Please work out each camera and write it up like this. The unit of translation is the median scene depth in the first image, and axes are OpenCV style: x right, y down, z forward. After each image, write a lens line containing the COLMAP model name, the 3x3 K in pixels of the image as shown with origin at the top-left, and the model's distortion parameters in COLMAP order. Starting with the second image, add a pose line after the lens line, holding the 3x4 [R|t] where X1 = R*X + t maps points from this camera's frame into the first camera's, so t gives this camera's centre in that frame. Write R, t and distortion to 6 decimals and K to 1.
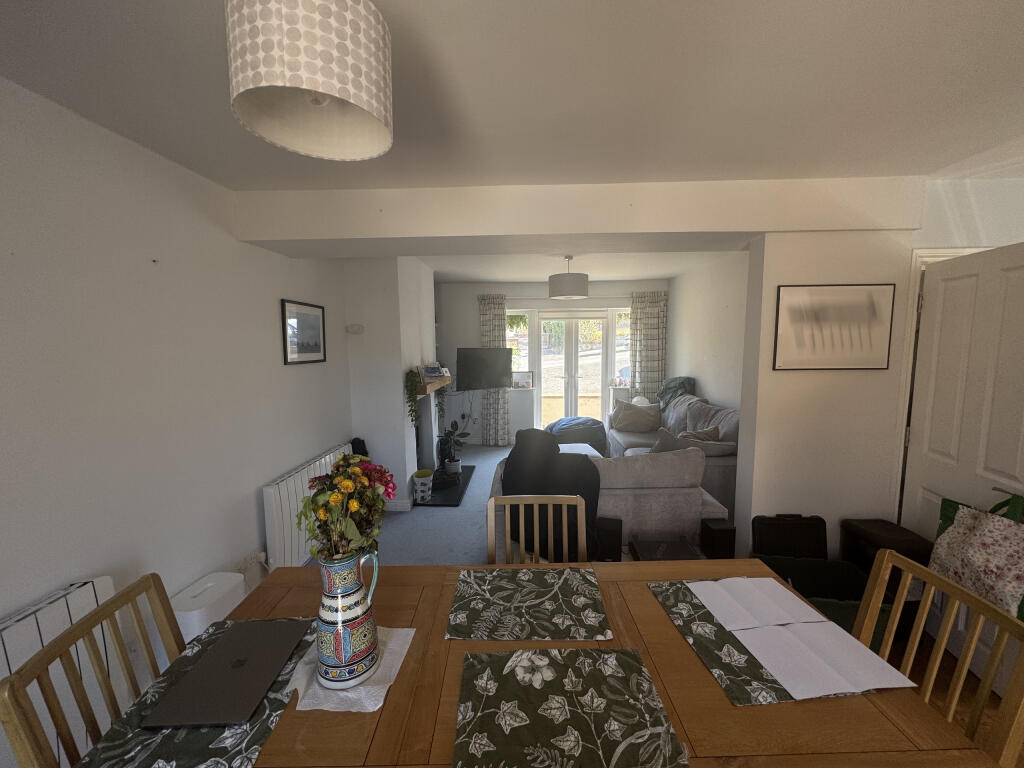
lens RADIAL K [[408.4, 0, 513.1], [0, 408.4, 384.0], [0, 0, 1]] dist [-0.000166, -0.000064]
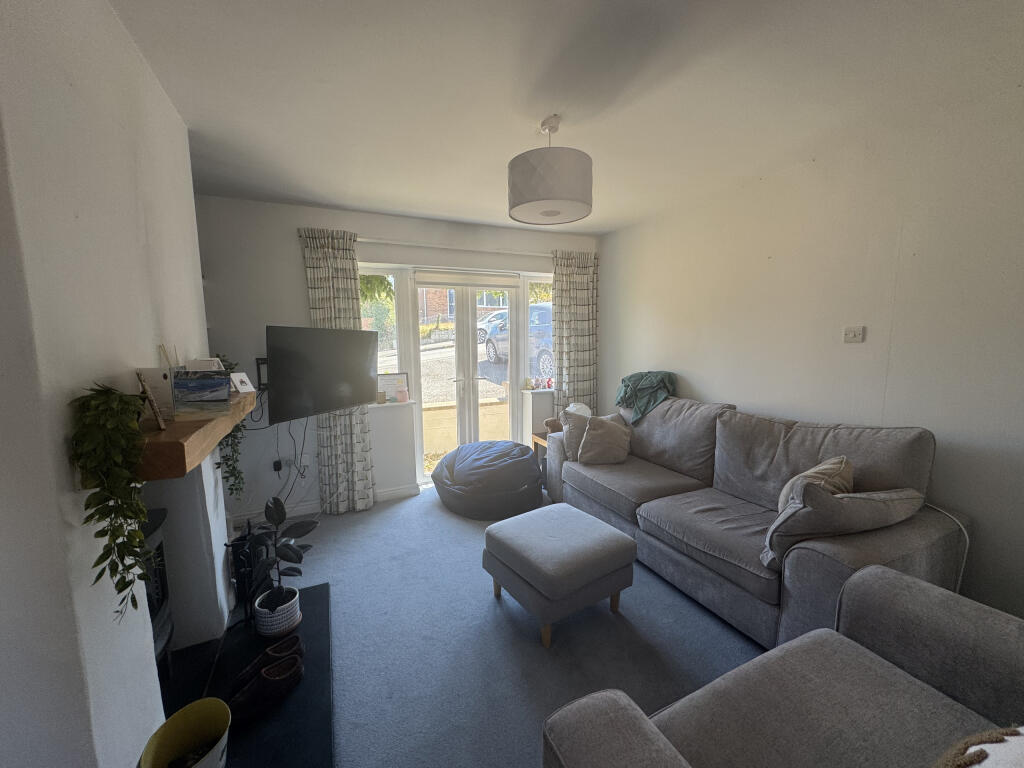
lens RADIAL K [[408.4, 0, 513.1], [0, 408.4, 384.0], [0, 0, 1]] dist [-0.000166, -0.000064]
pose [[0.892049, -0.051541, 0.448991, -0.100621], [0.048751, 0.998653, 0.017781, -0.020970], [-0.449302, 0.006027, 0.893359, 0.489816]]
